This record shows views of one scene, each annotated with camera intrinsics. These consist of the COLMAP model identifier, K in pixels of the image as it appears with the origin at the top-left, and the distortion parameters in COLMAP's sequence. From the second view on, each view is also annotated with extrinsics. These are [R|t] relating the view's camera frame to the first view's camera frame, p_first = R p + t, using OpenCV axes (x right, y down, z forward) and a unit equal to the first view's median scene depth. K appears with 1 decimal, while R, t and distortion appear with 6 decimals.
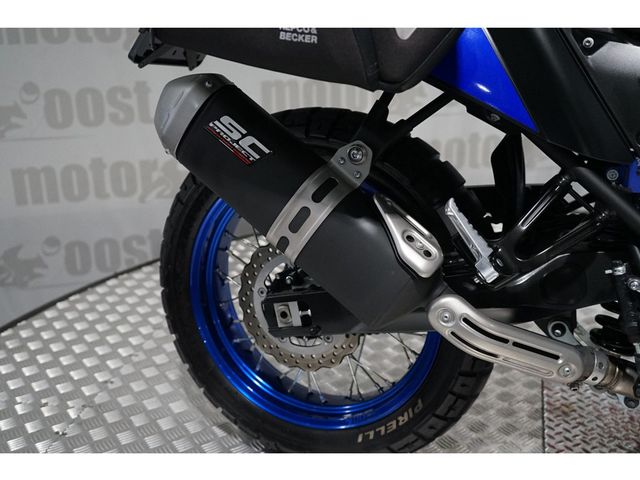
lens RADIAL K [[718.5, 0, 320.0], [0, 718.5, 240.0], [0, 0, 1]] dist [0.008453, 0.012237]
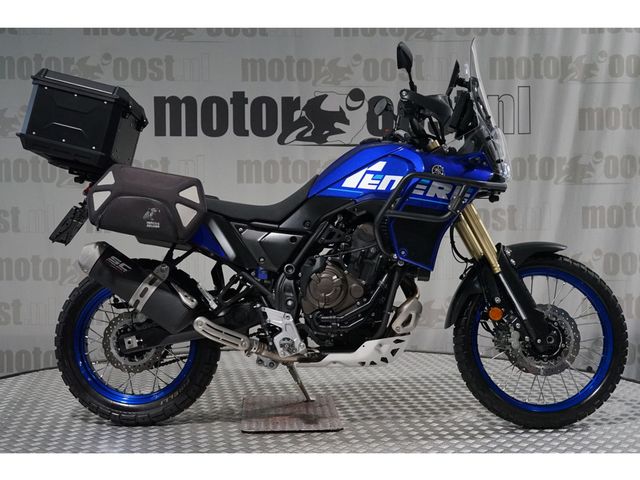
lens RADIAL K [[740.5, 0, 320.0], [0, 740.5, 240.0], [0, 0, 1]] dist [-0.012732, -0.001703]
pose [[0.923125, -0.003156, 0.384487, -0.478520], [0.110885, 0.959666, -0.258351, 0.565391], [-0.368163, 0.281124, 0.886242, -1.735398]]
